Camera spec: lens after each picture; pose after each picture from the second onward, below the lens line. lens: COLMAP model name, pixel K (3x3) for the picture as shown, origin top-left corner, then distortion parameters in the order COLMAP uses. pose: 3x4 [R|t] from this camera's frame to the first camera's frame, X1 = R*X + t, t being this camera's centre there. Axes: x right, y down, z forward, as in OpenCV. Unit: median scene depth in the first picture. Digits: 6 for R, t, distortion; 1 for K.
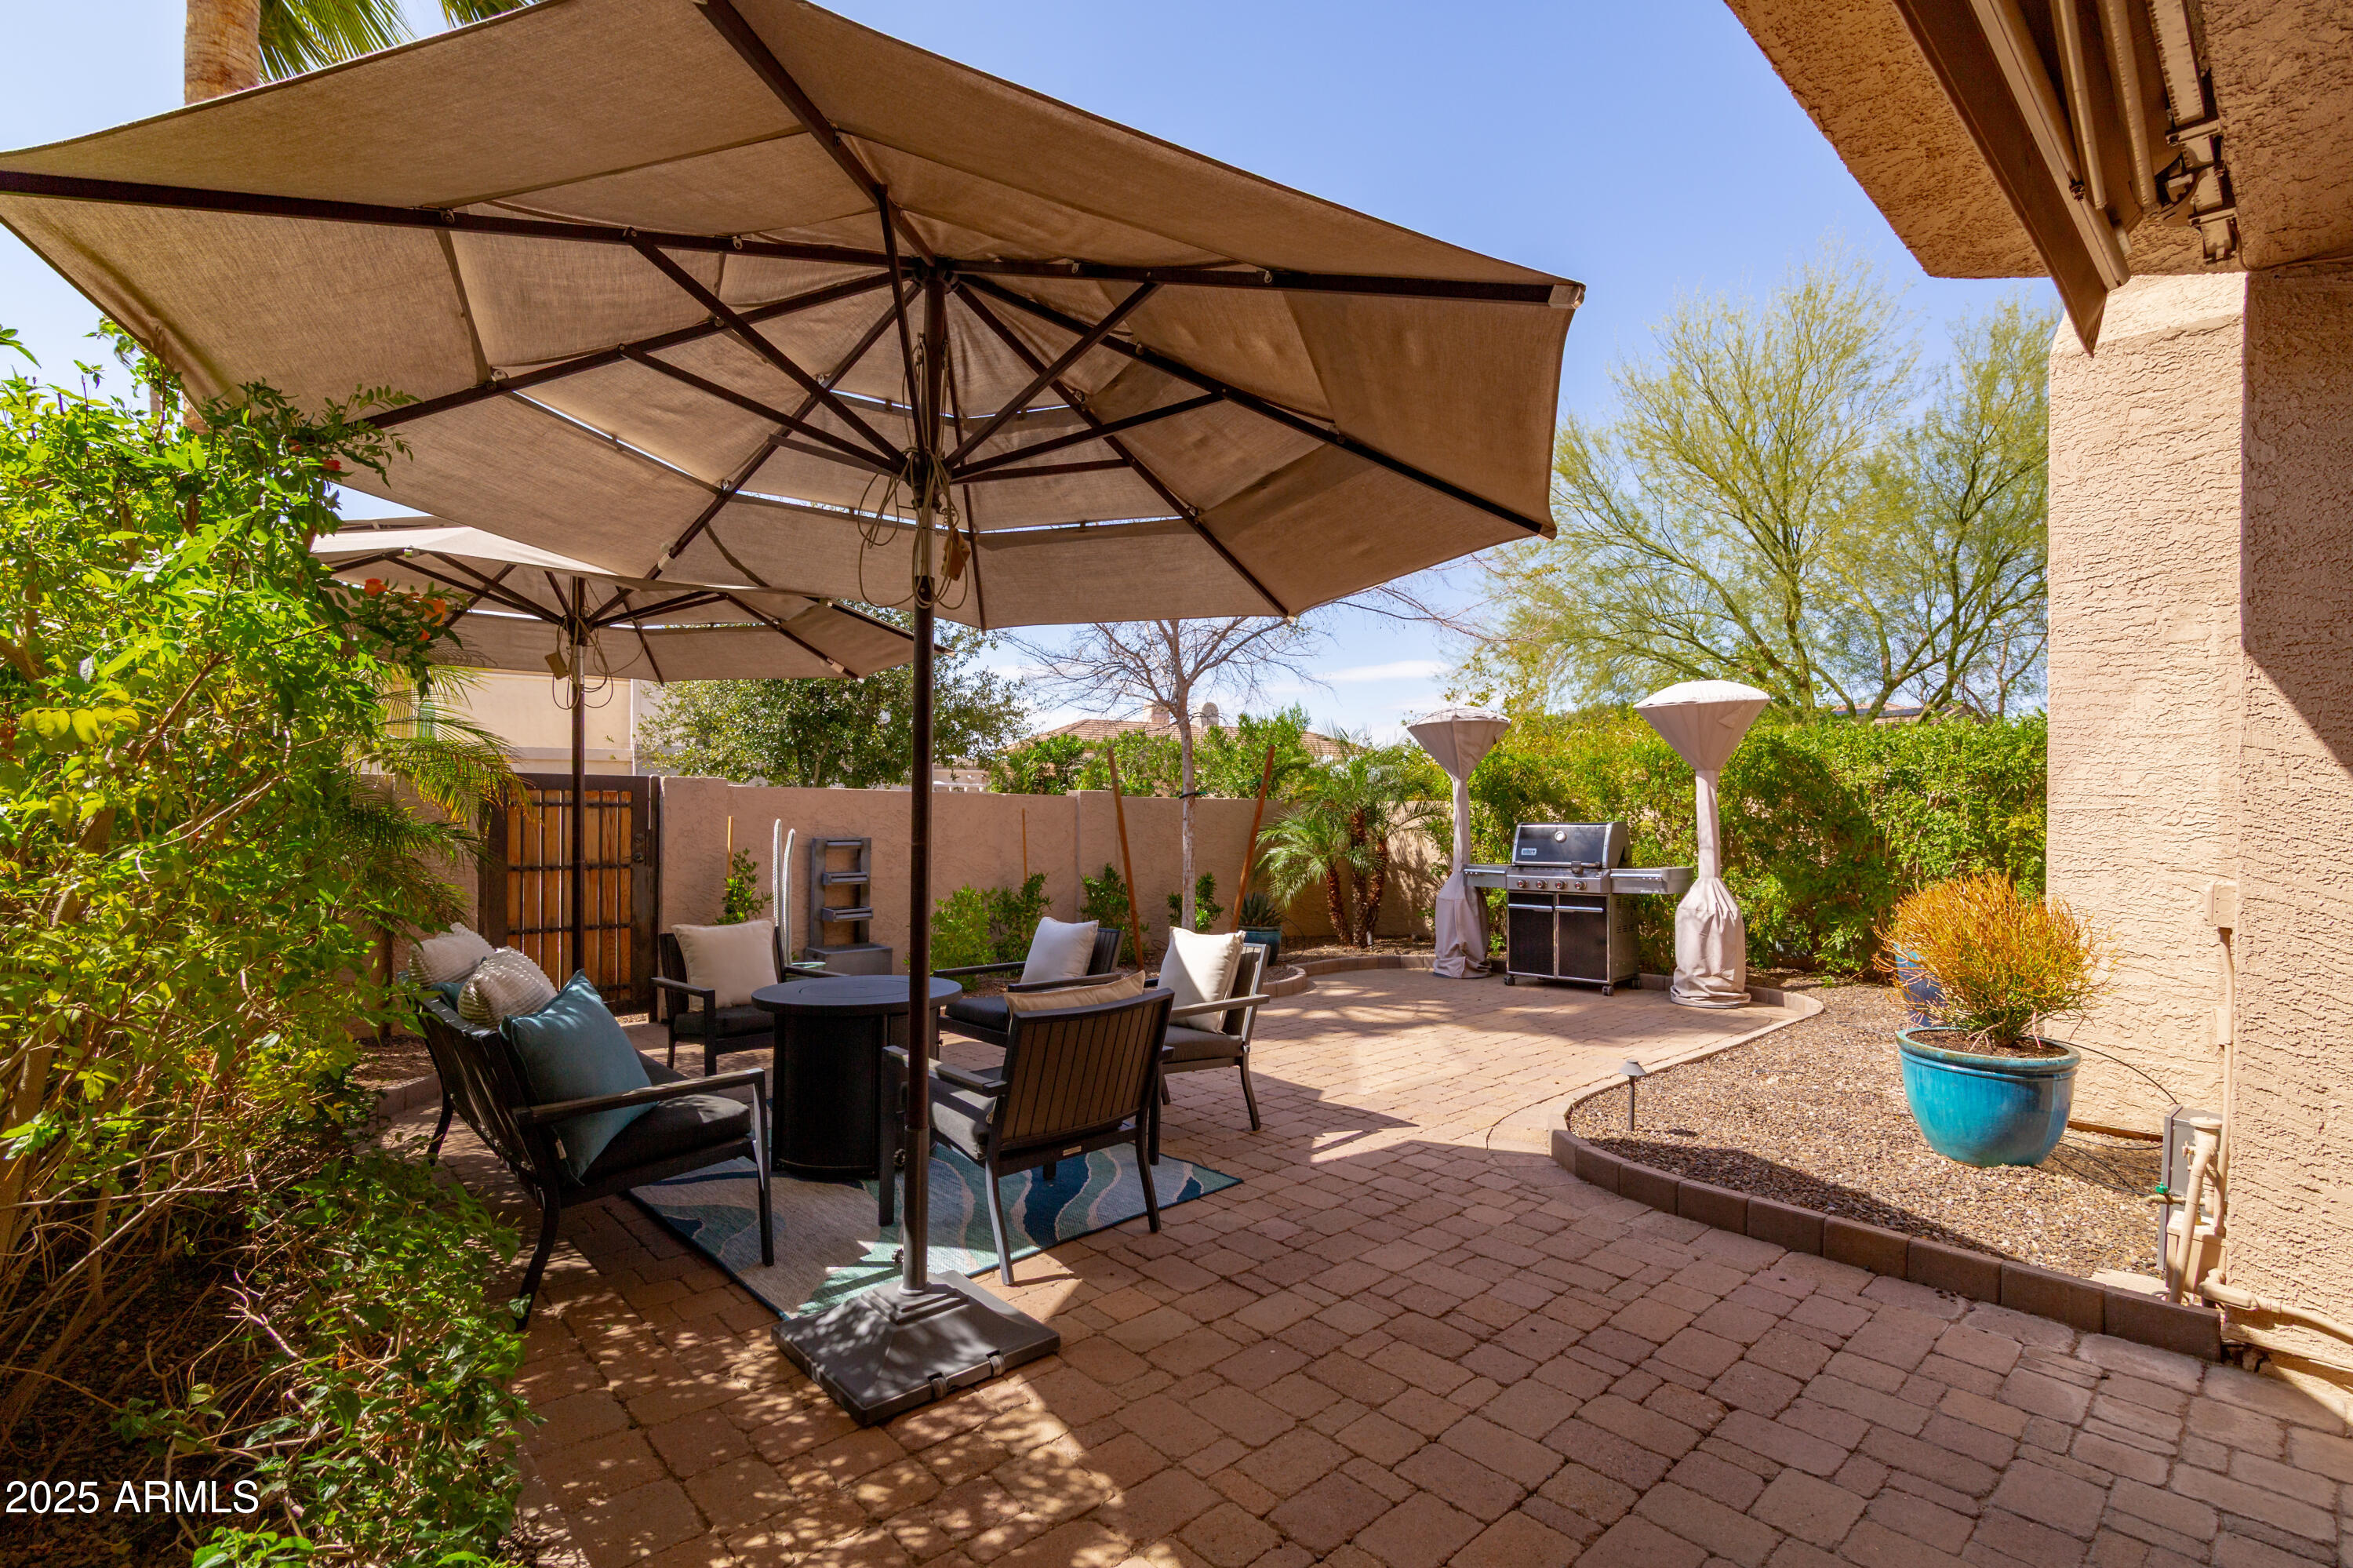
lens RADIAL K [[1121.0, 0, 1125.9], [0, 1121.0, 821.1], [0, 0, 1]] dist [0.000154, -0.000846]
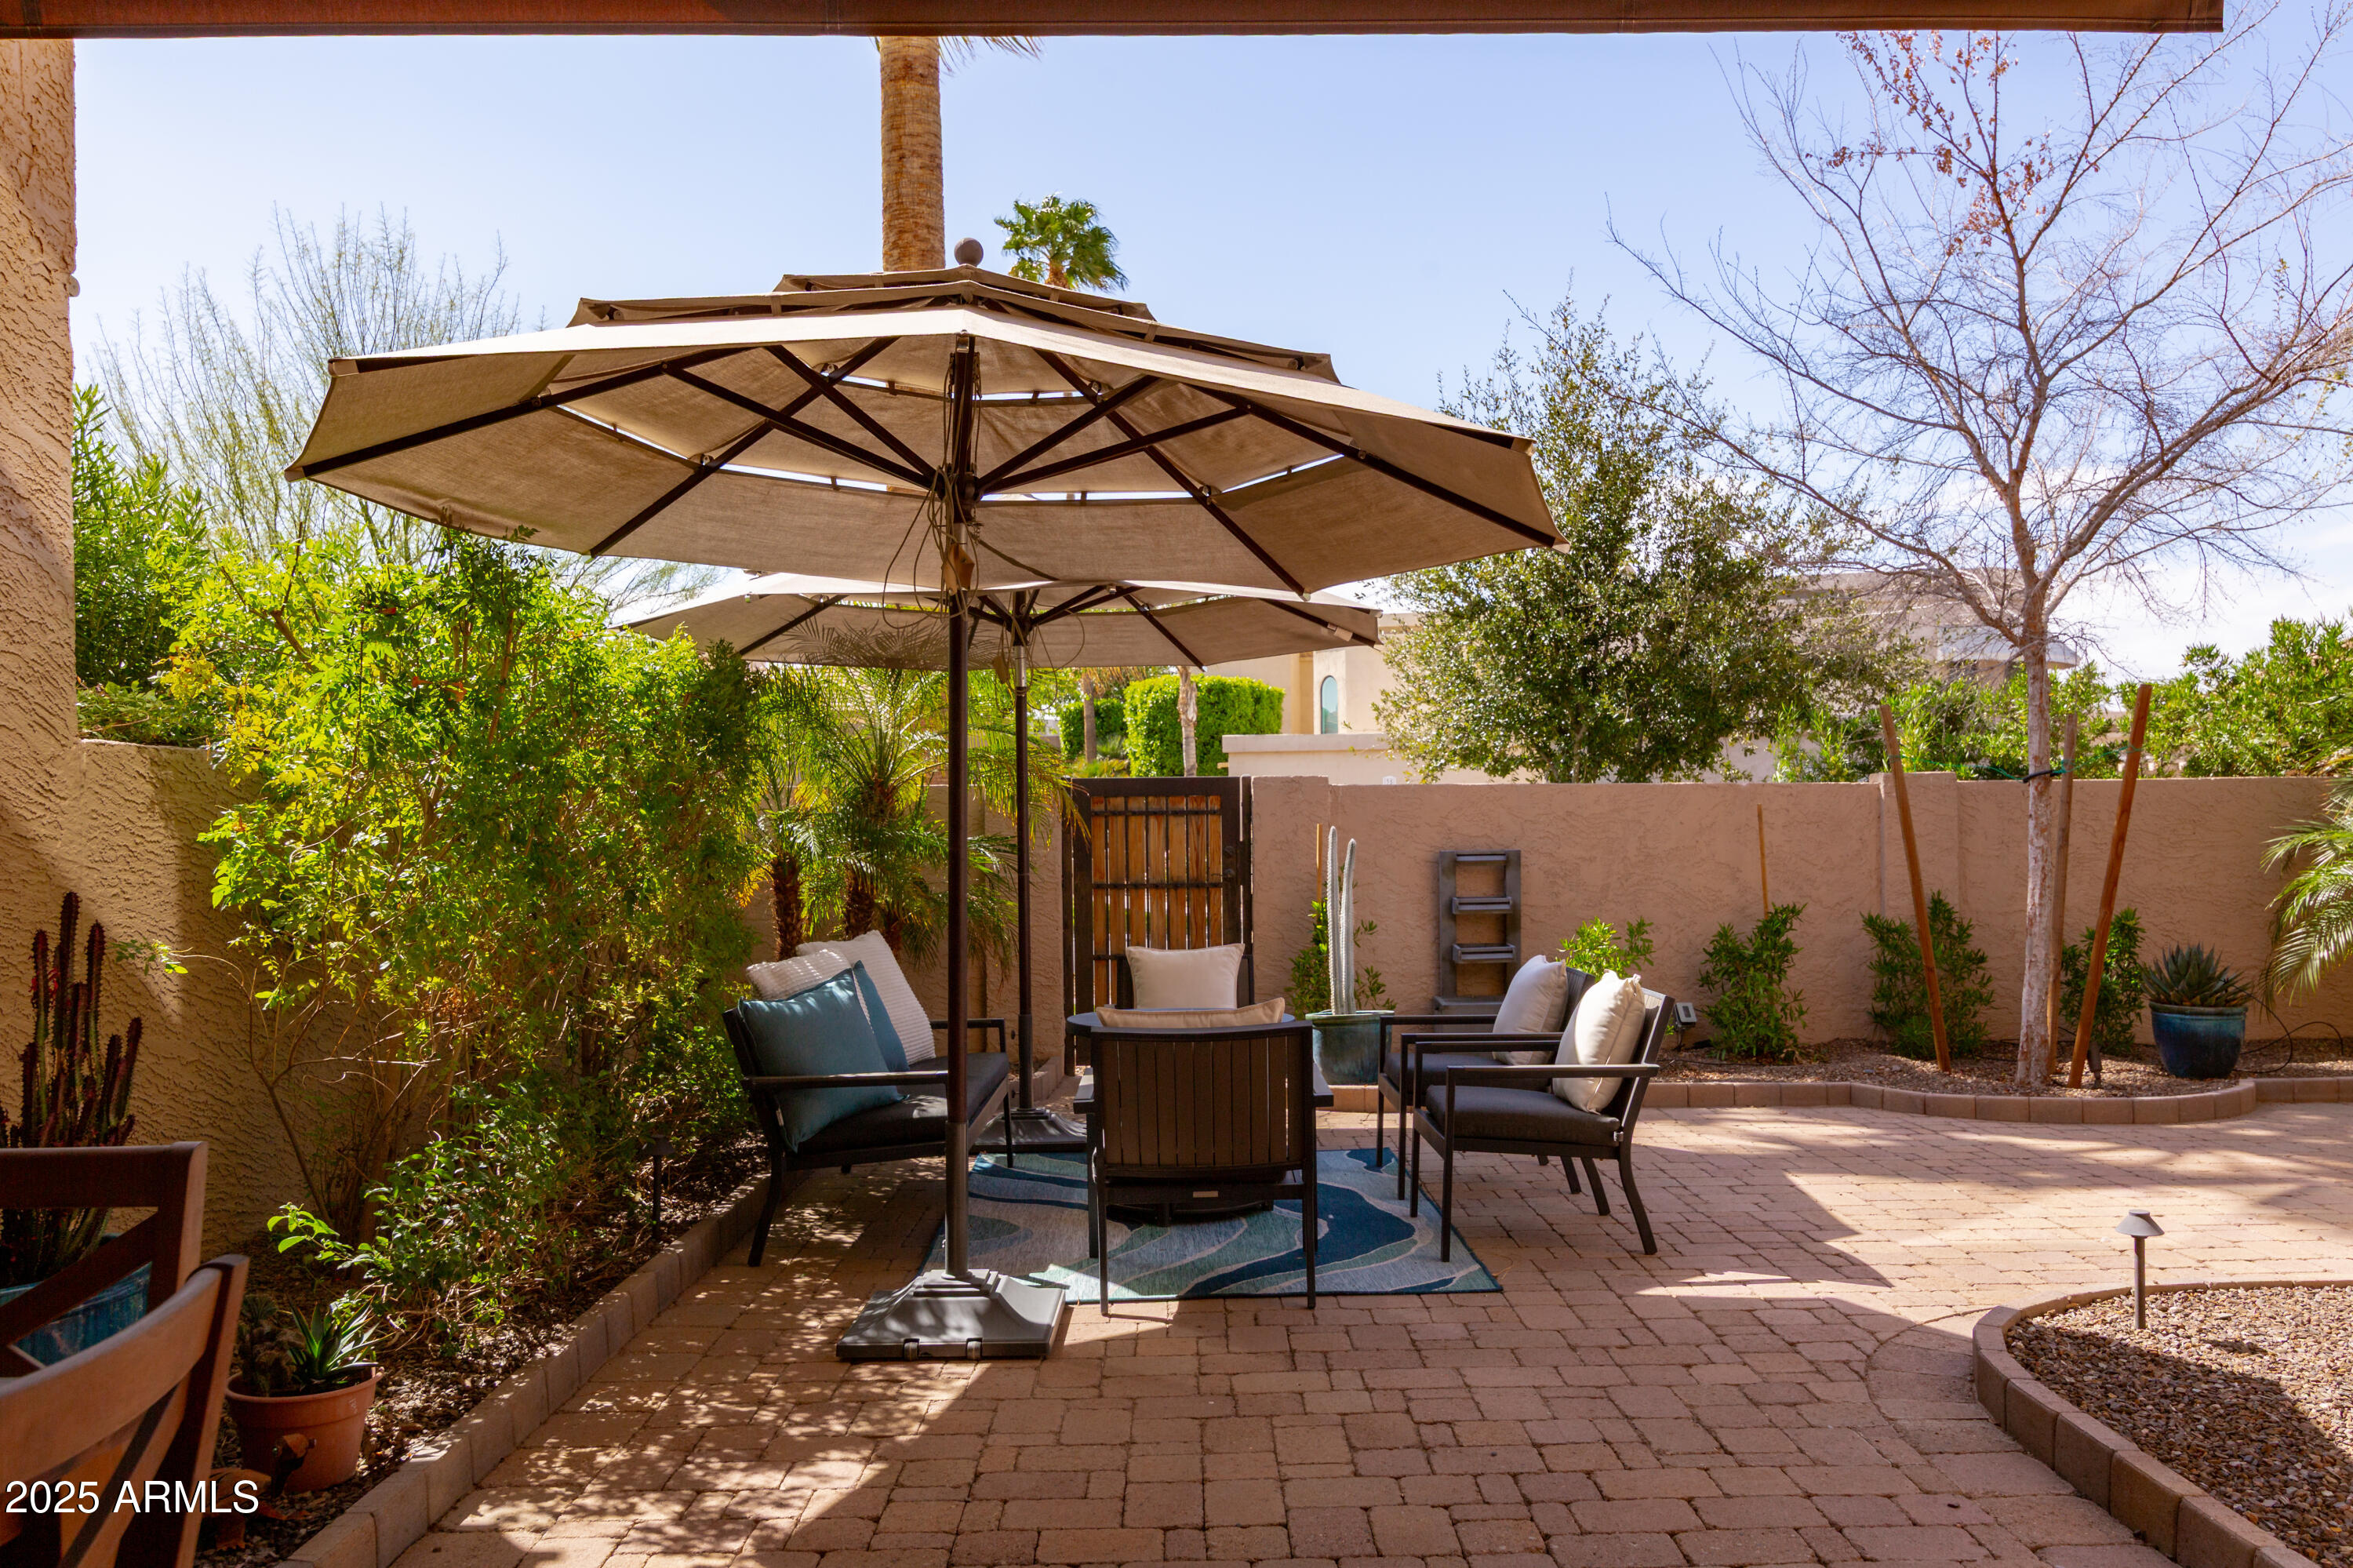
lens RADIAL K [[1751.8, 0, 1069.2], [0, 1751.8, 837.9], [0, 0, 1]] dist [0.002349, -0.002338]
pose [[0.737845, -0.005979, -0.674944, 0.897303], [0.007068, 0.999974, -0.001131, 0.012909], [0.674934, -0.003936, 0.737868, -0.111827]]
